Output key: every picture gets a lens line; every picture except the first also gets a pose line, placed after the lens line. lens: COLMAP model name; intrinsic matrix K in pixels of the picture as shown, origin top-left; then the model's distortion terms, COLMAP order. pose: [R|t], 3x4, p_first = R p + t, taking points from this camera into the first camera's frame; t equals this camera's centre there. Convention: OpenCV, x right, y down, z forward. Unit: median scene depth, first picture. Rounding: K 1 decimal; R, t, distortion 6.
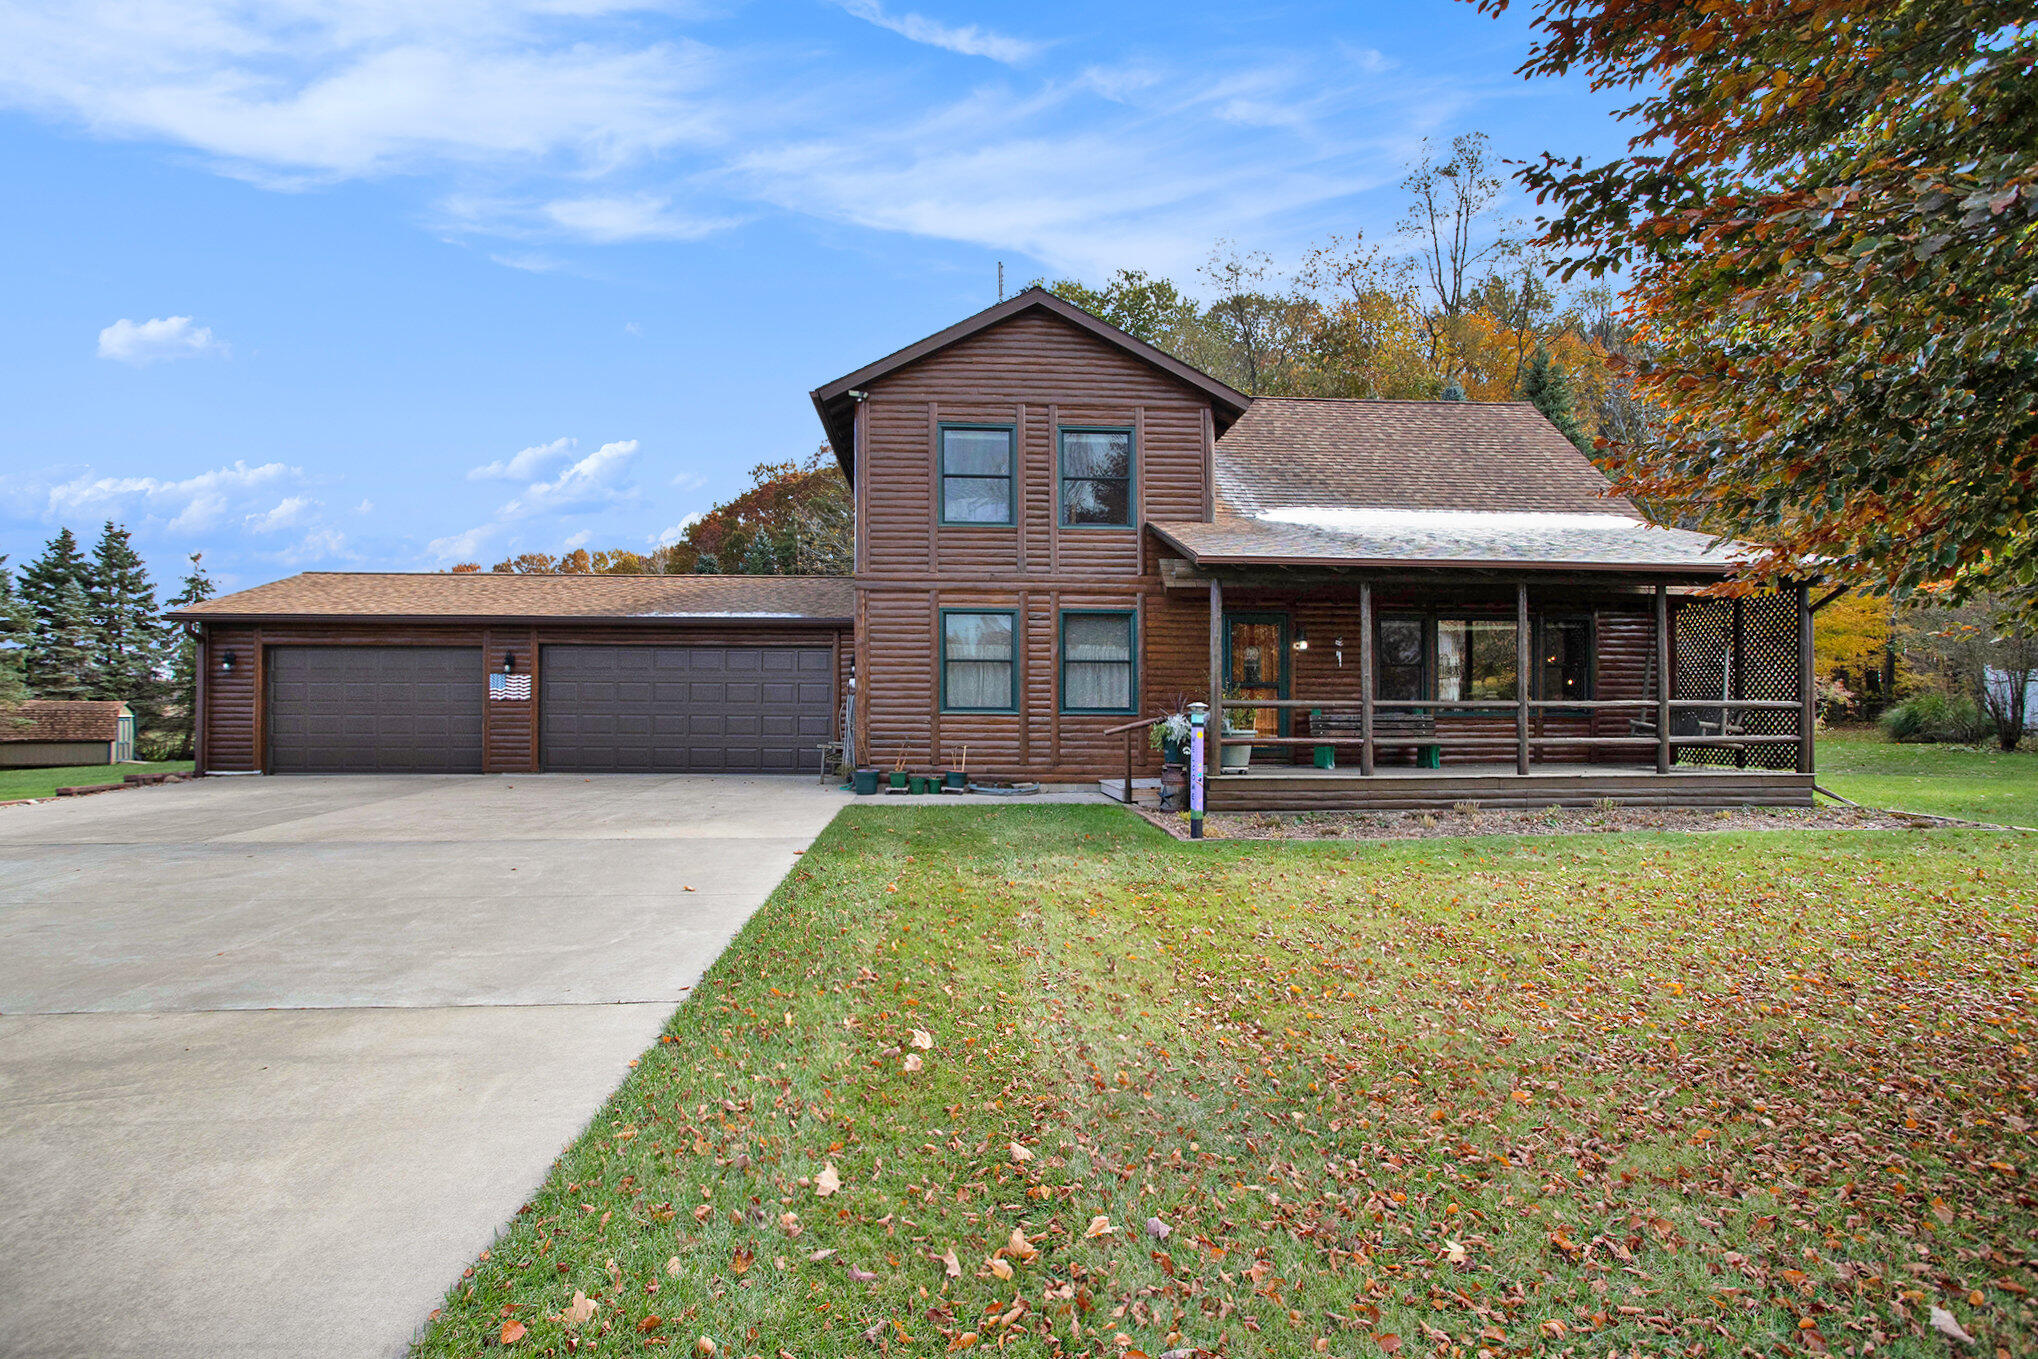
lens RADIAL K [[1006.8, 0, 1022.0], [0, 1006.8, 668.1], [0, 0, 1]] dist [-0.003701, 0.000176]
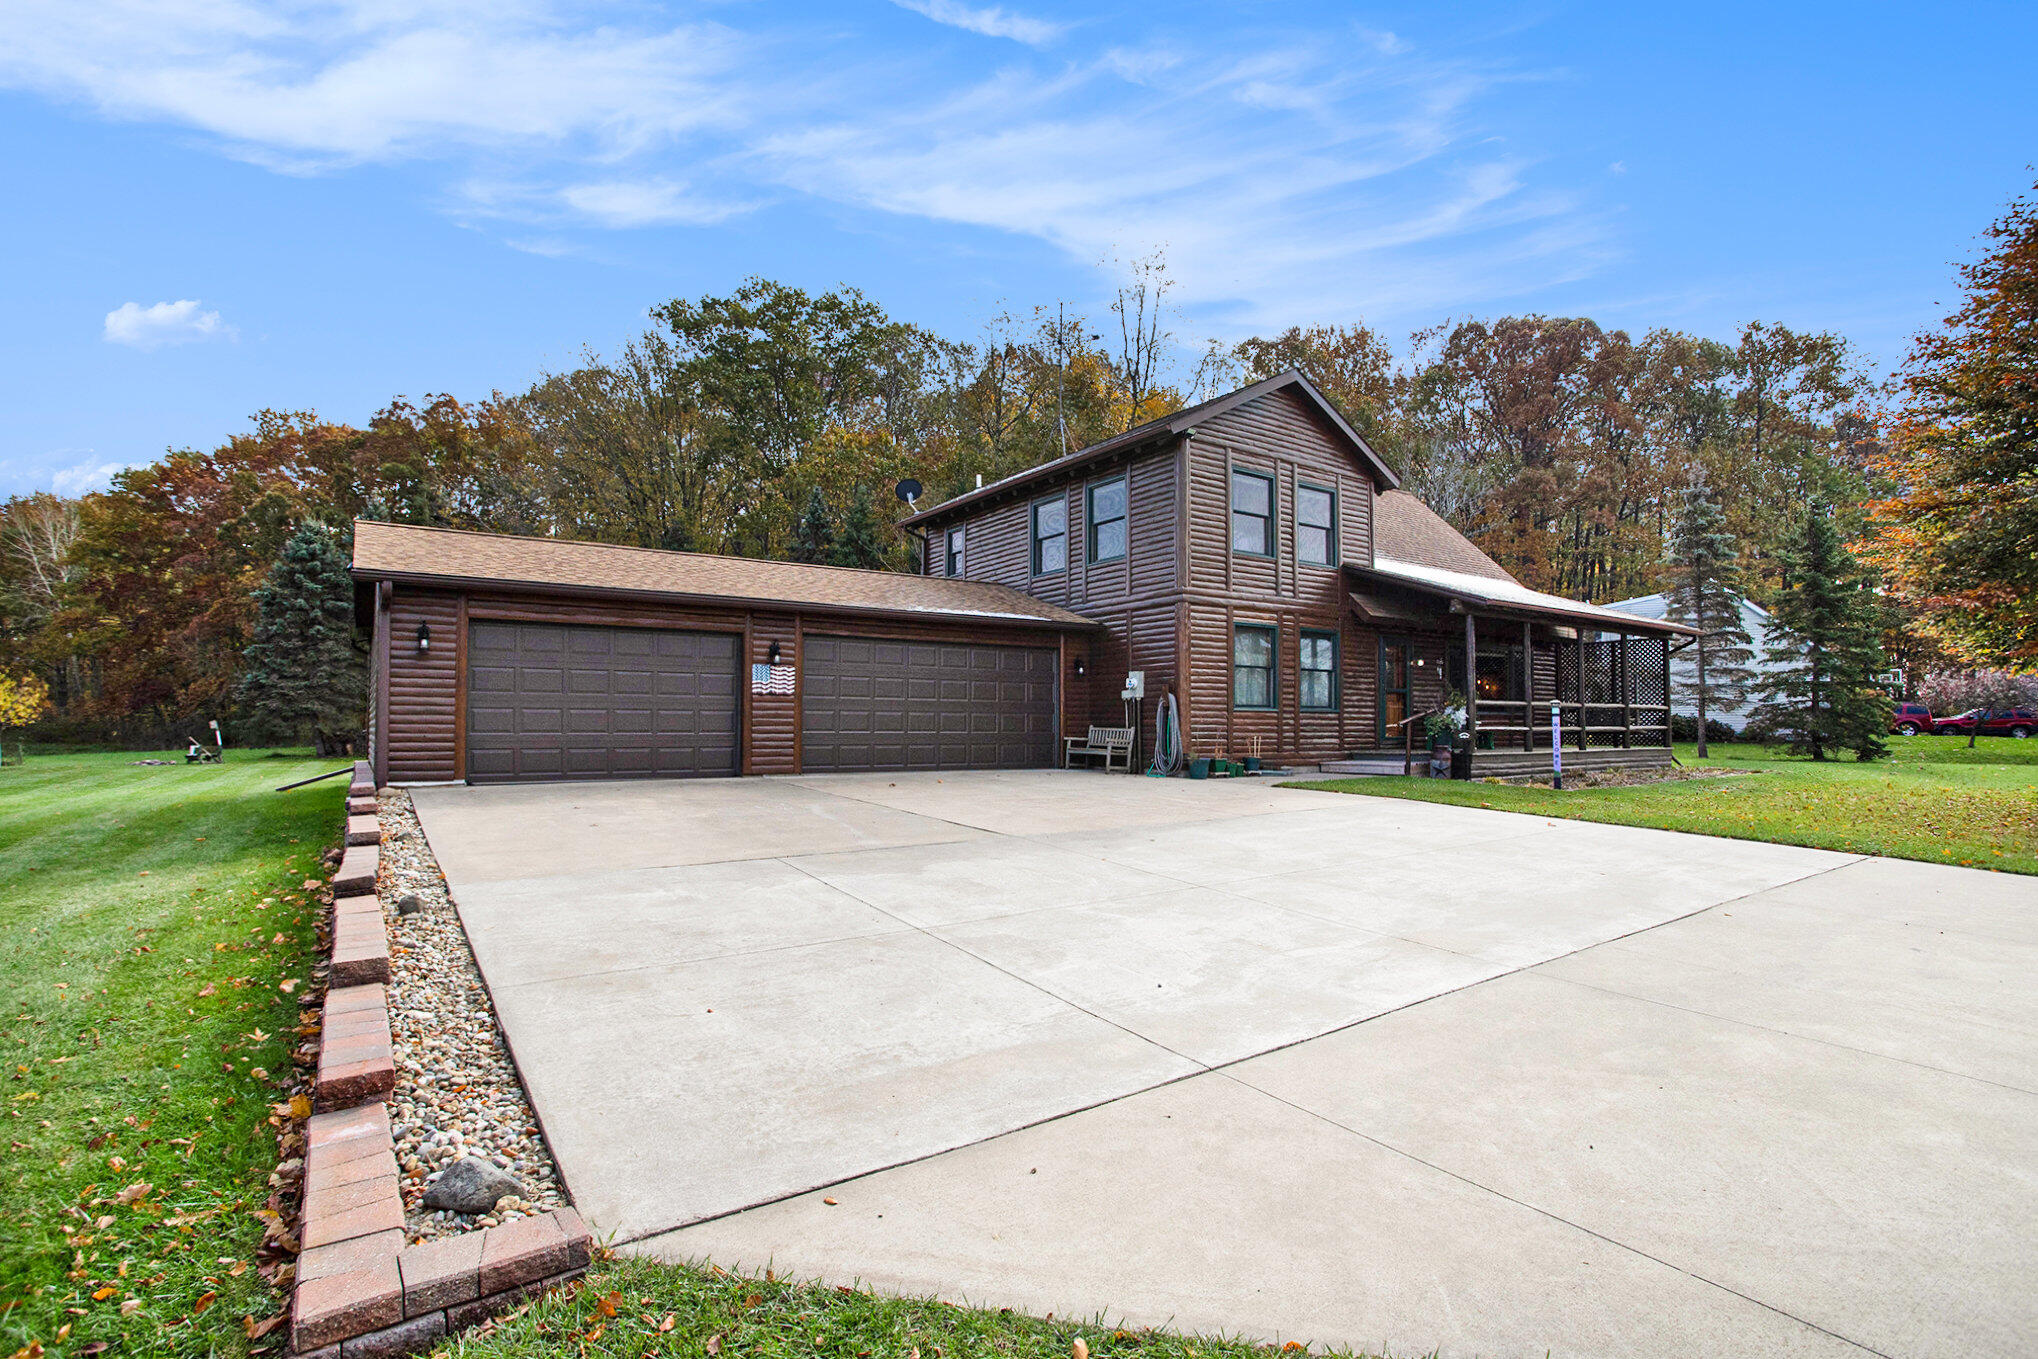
lens RADIAL K [[1006.8, 0, 1012.4], [0, 1006.8, 677.0], [0, 0, 1]] dist [-0.003701, 0.000176]
pose [[0.848562, 0.024247, 0.528541, -0.815887], [-0.022008, 0.999702, -0.010527, 0.021690], [-0.528639, -0.002699, 0.848843, 0.113592]]
